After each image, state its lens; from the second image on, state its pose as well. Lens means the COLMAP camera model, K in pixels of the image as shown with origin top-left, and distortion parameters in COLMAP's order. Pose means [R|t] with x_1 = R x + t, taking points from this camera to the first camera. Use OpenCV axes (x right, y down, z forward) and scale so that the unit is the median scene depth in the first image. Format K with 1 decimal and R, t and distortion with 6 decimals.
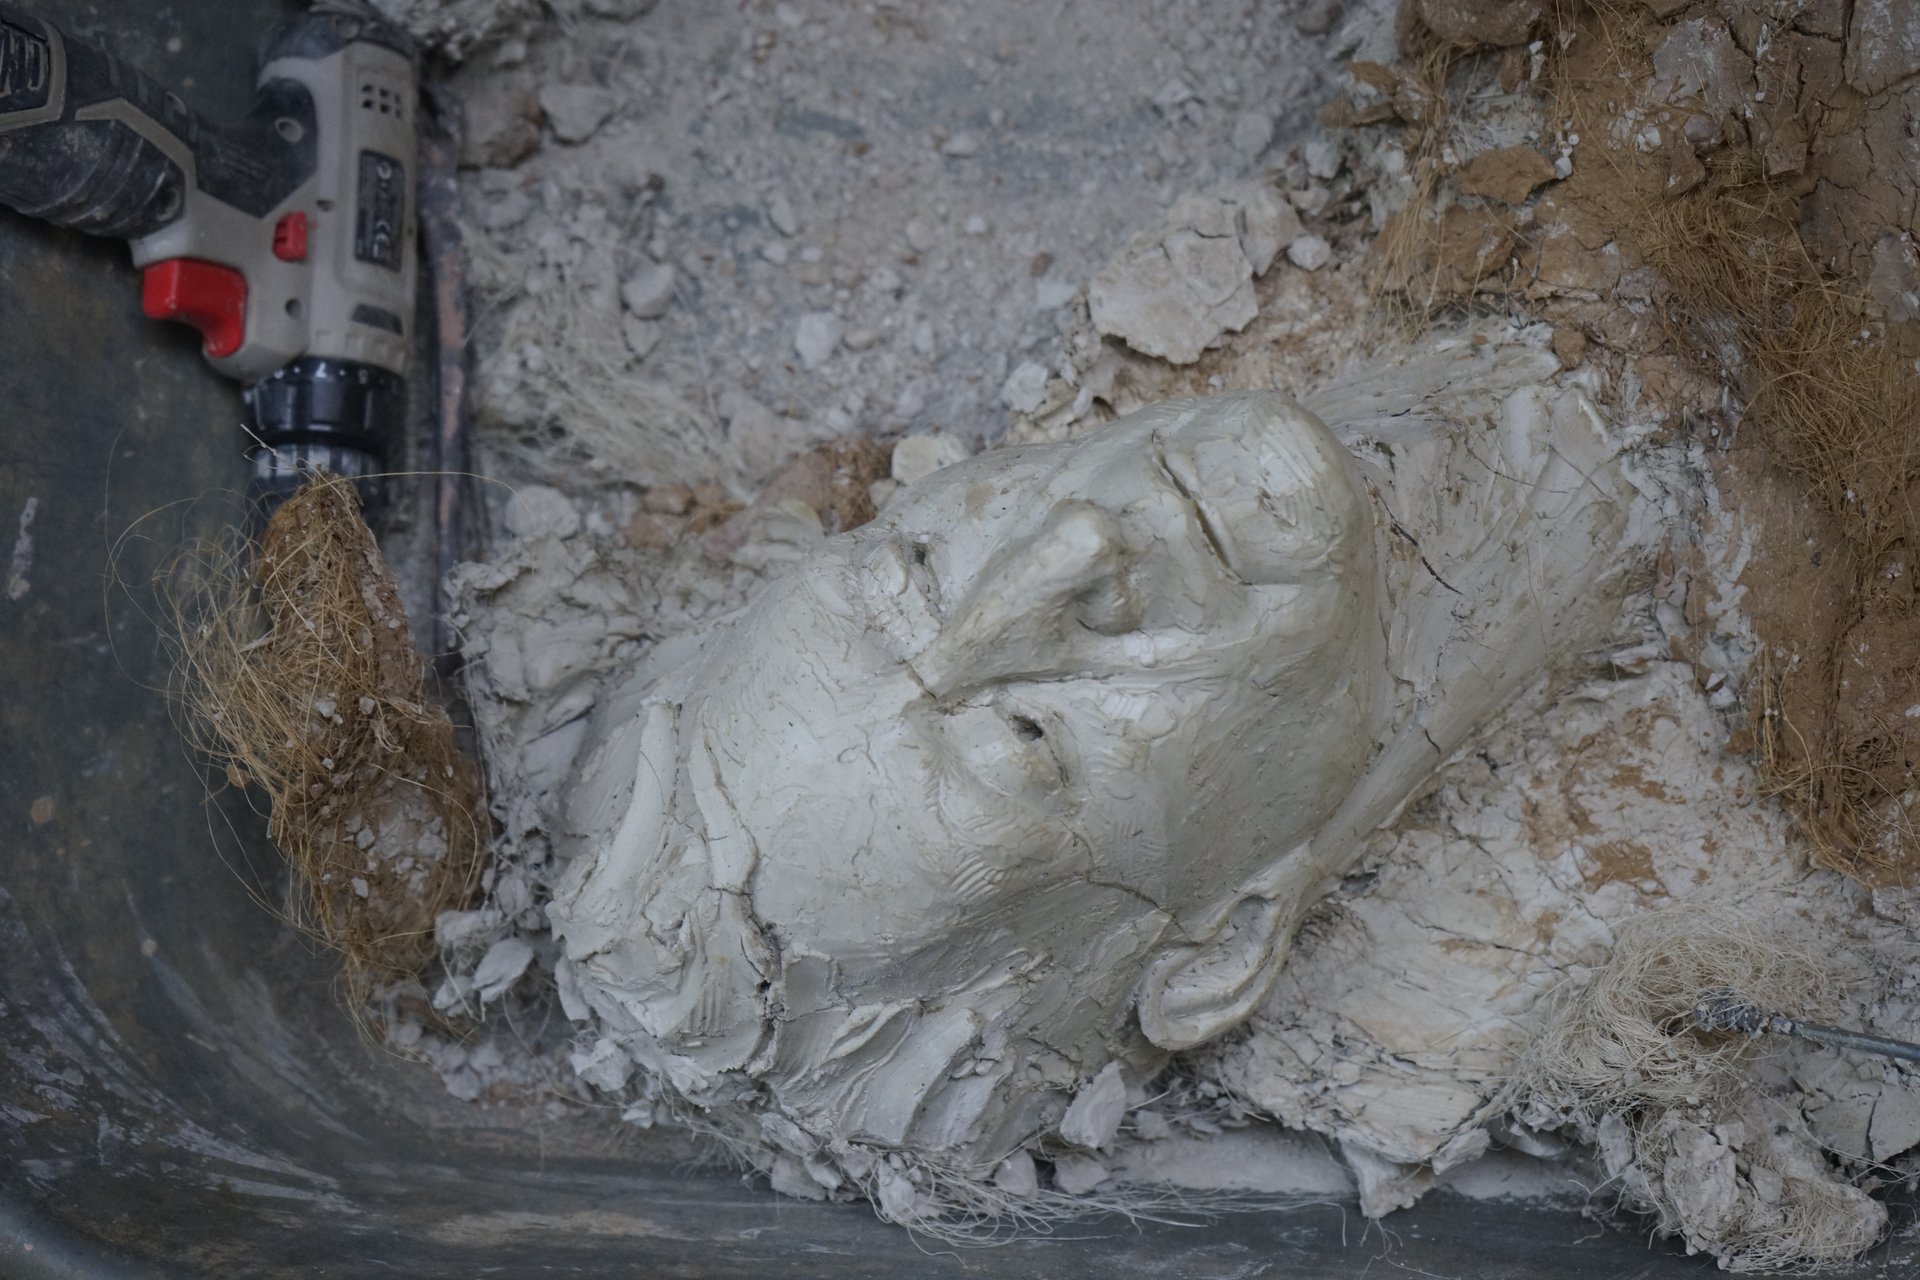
lens RADIAL K [[3358.6, 0, 956.6], [0, 3358.6, 633.4], [0, 0, 1]] dist [-0.022763, 0.000000]
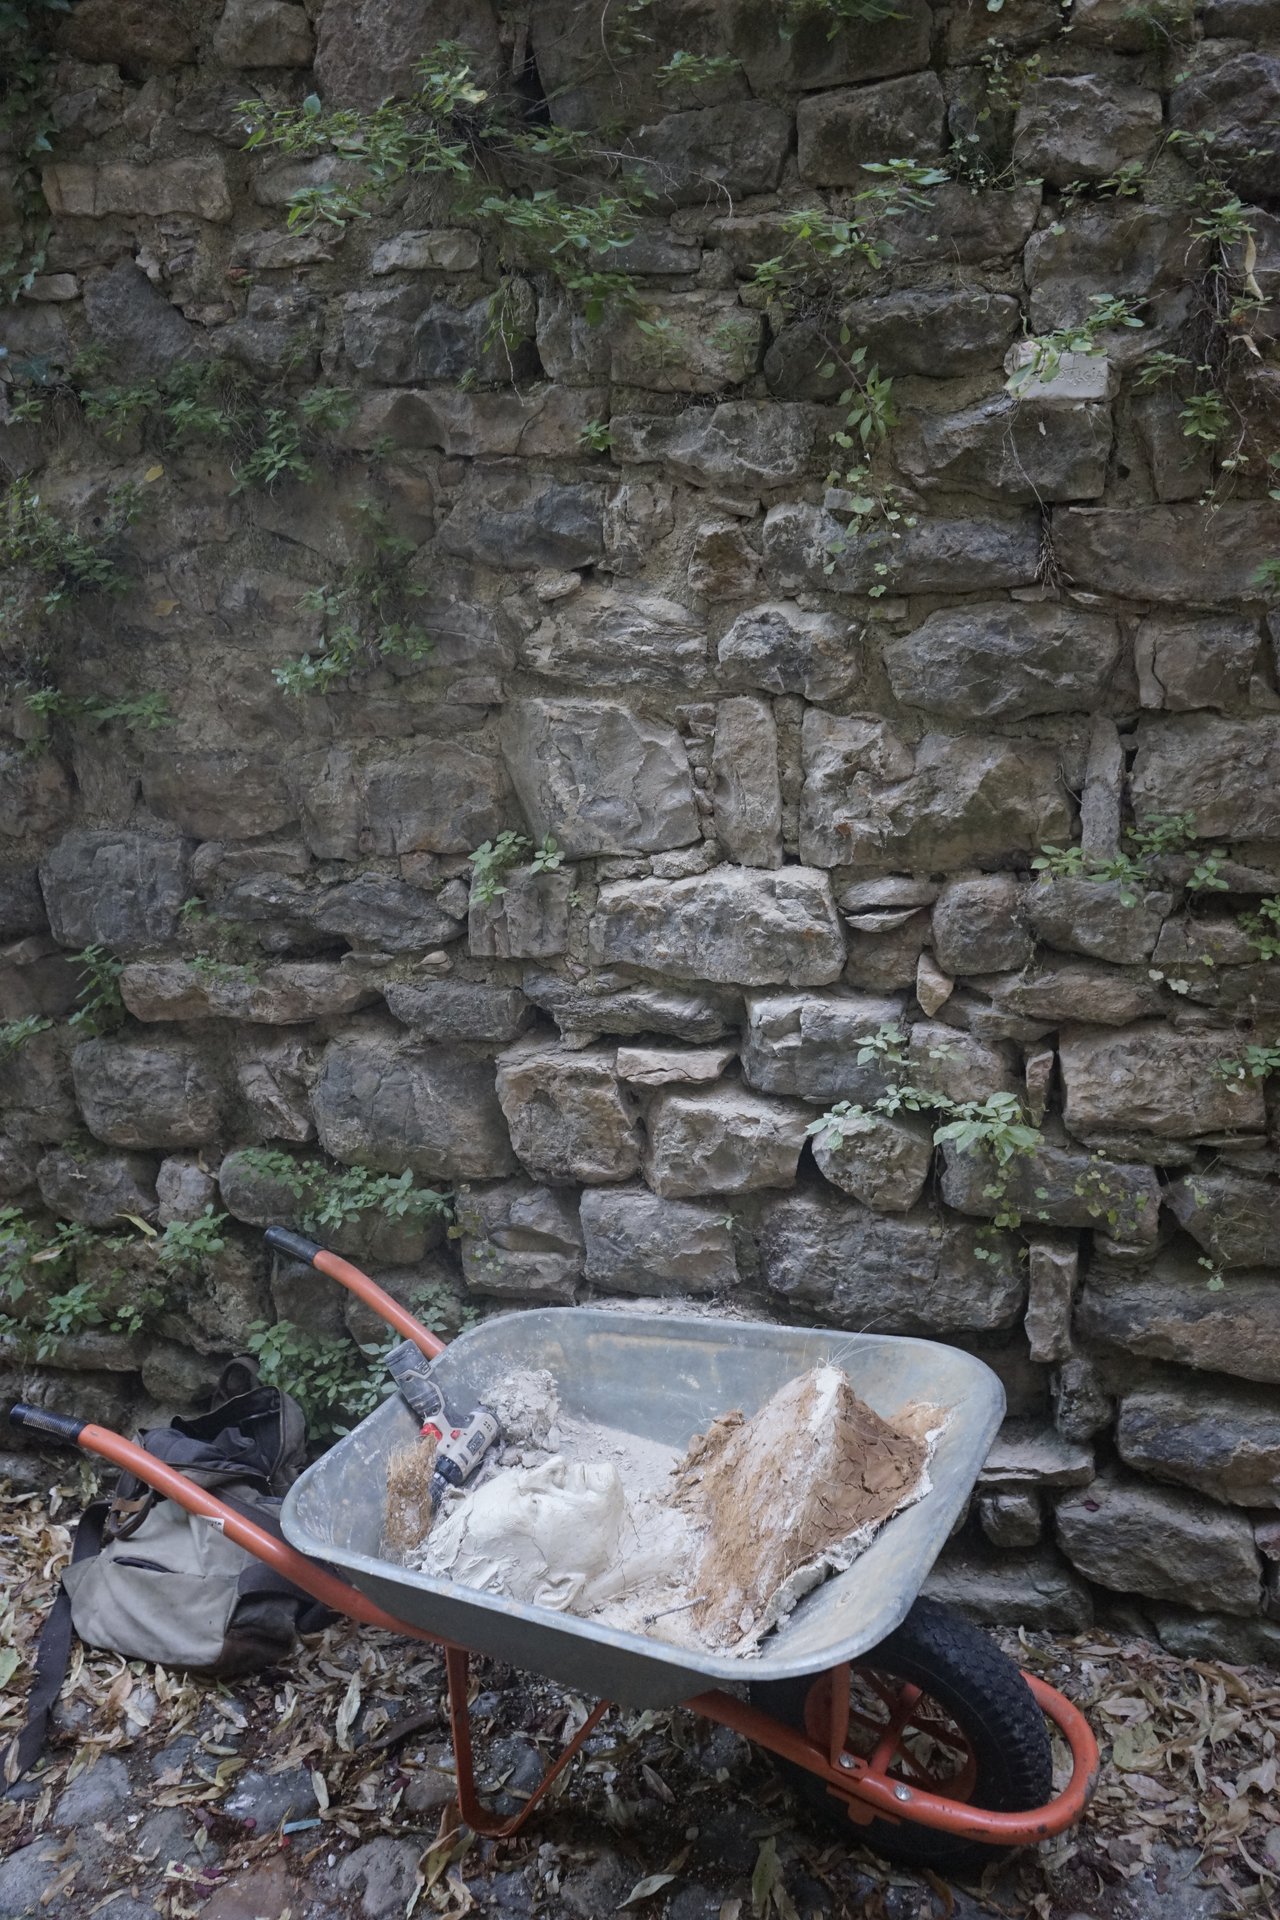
lens RADIAL K [[1520.0, 0, 631.7], [0, 1520.0, 965.2], [0, 0, 1]] dist [-0.013474, 0.013823]
pose [[0.910365, 0.179427, -0.372883, 0.735704], [-0.405070, 0.570592, -0.714383, 0.972821], [0.084584, 0.801393, 0.592127, -0.791042]]
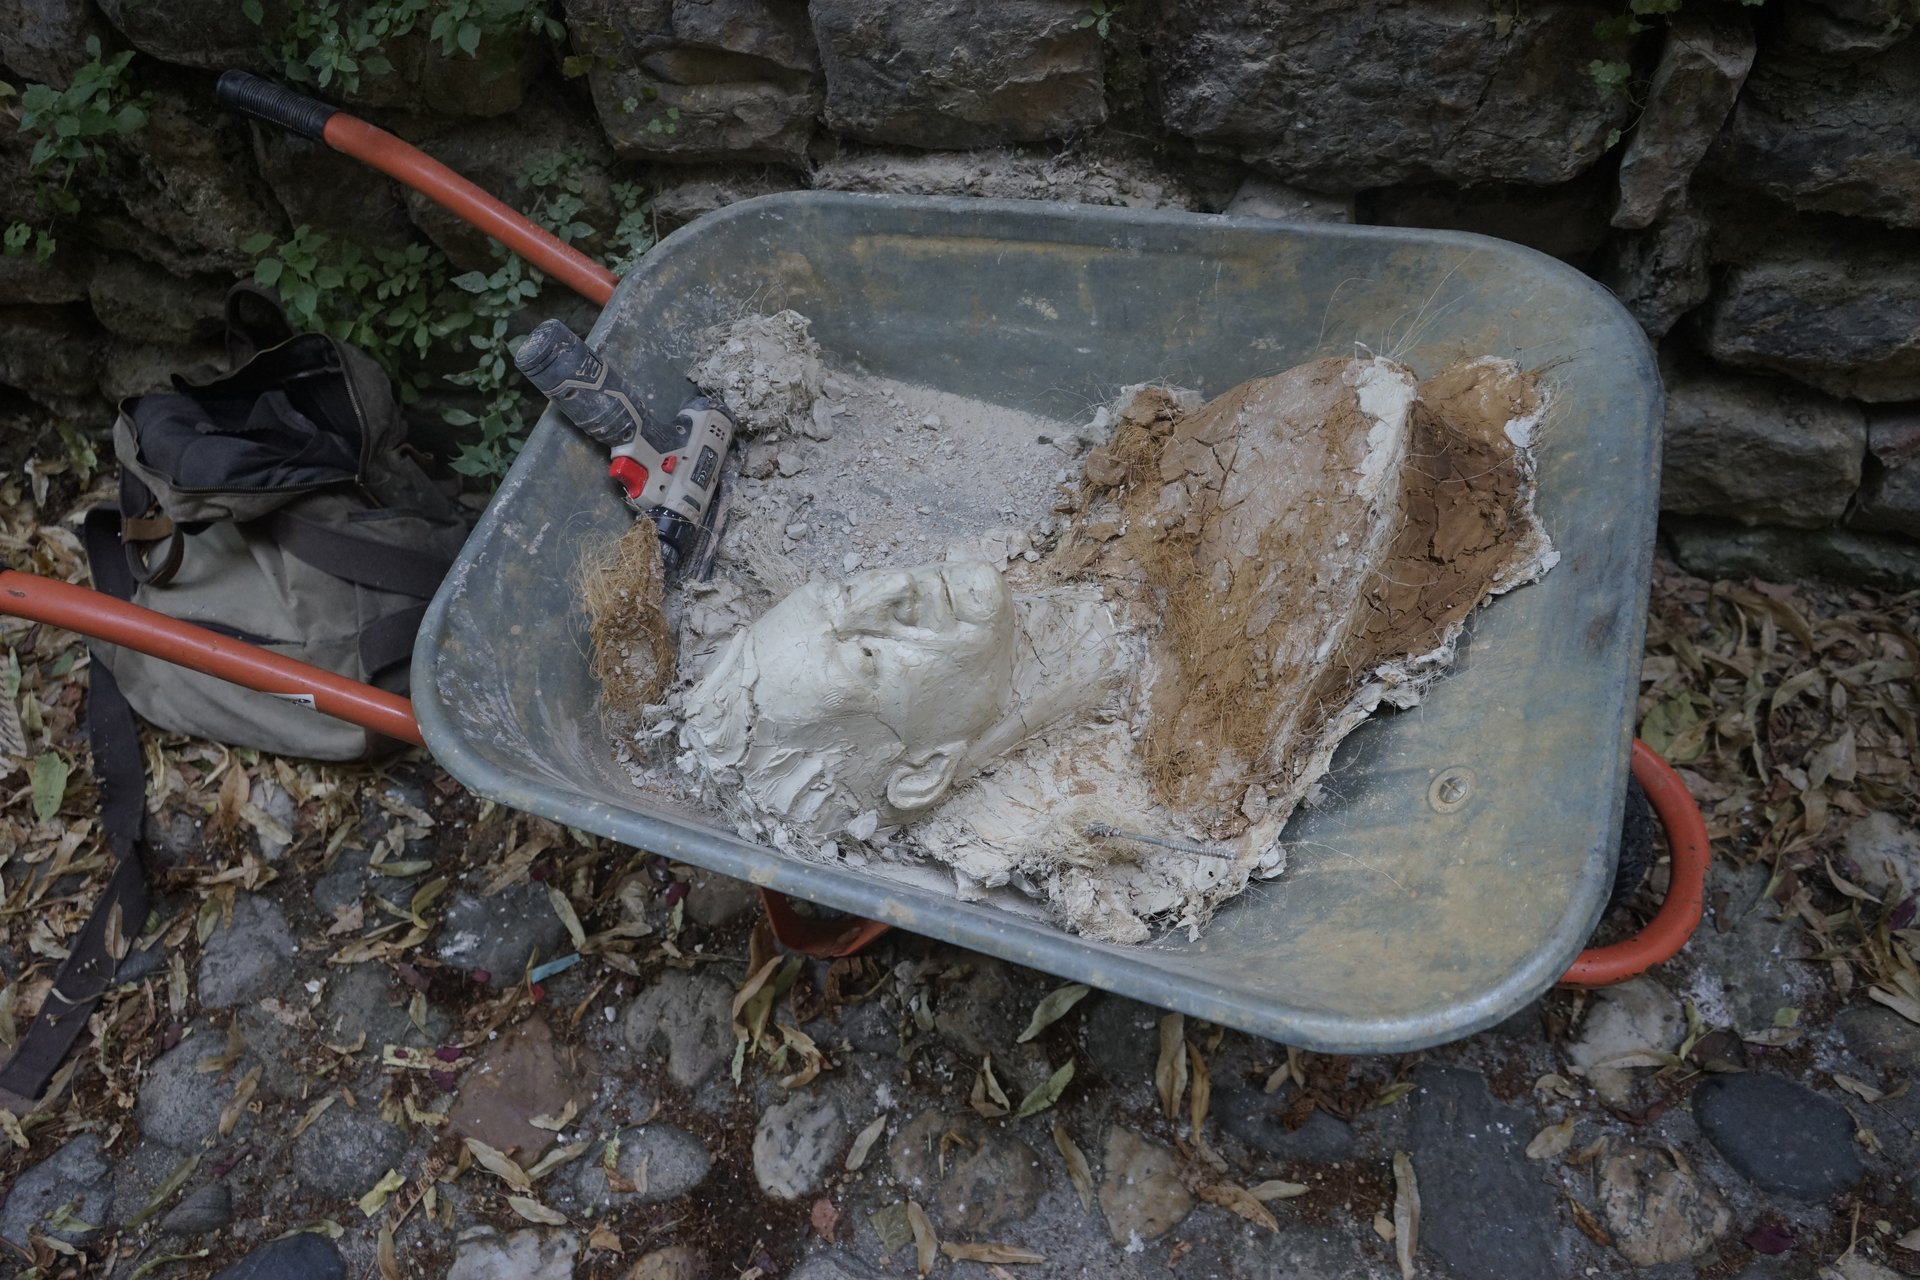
lens RADIAL K [[1520.0, 0, 957.9], [0, 1520.0, 637.5], [0, 0, 1]] dist [-0.013474, 0.013823]
pose [[0.968518, 0.238562, -0.071137, 0.158893], [-0.248473, 0.943921, -0.217425, 0.238659], [0.015278, 0.228255, 0.973481, -0.172669]]
